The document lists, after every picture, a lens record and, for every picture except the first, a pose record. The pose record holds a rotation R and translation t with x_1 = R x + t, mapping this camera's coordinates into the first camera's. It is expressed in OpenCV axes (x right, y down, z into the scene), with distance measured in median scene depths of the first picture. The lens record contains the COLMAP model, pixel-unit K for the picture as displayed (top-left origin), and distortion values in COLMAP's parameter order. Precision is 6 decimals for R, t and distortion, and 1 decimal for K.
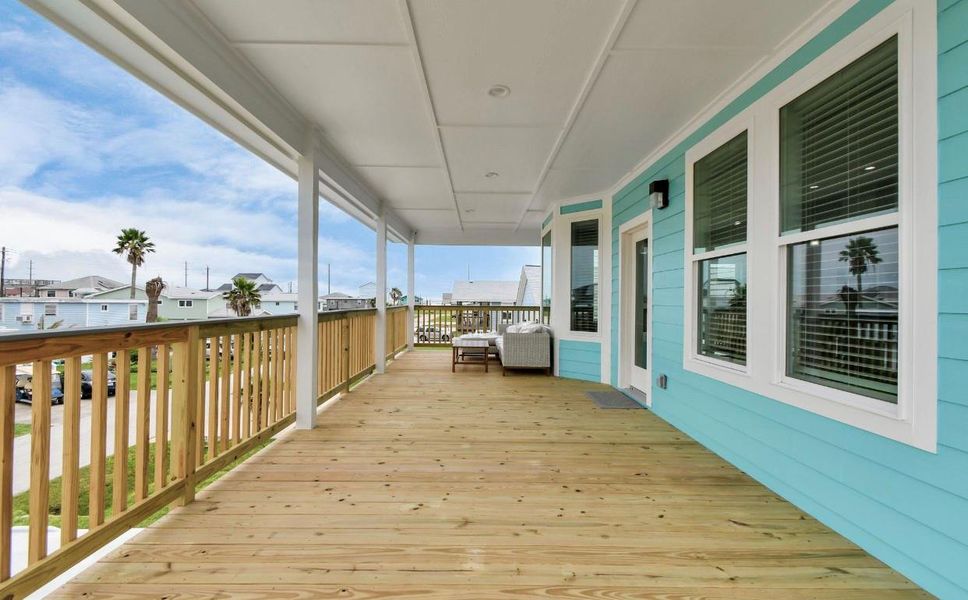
lens RADIAL K [[429.5, 0, 487.0], [0, 429.5, 295.0], [0, 0, 1]] dist [0.003852, -0.000573]
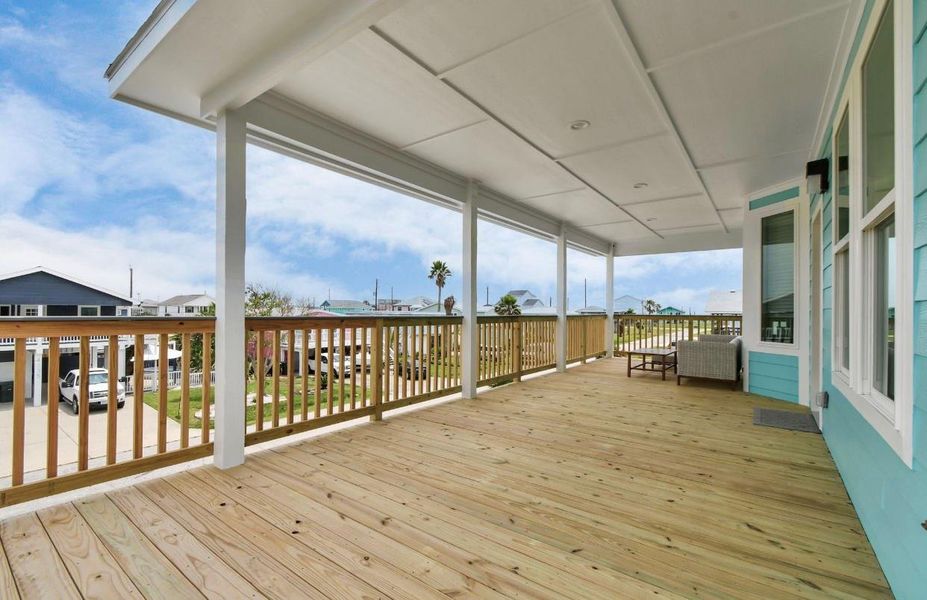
lens RADIAL K [[418.8, 0, 462.4], [0, 418.8, 308.0], [0, 0, 1]] dist [-0.000455, 0.000783]
pose [[0.787489, -0.009687, -0.616253, 0.420528], [0.008758, 0.999951, -0.004527, 0.024253], [0.616266, -0.001833, 0.787536, -0.088332]]
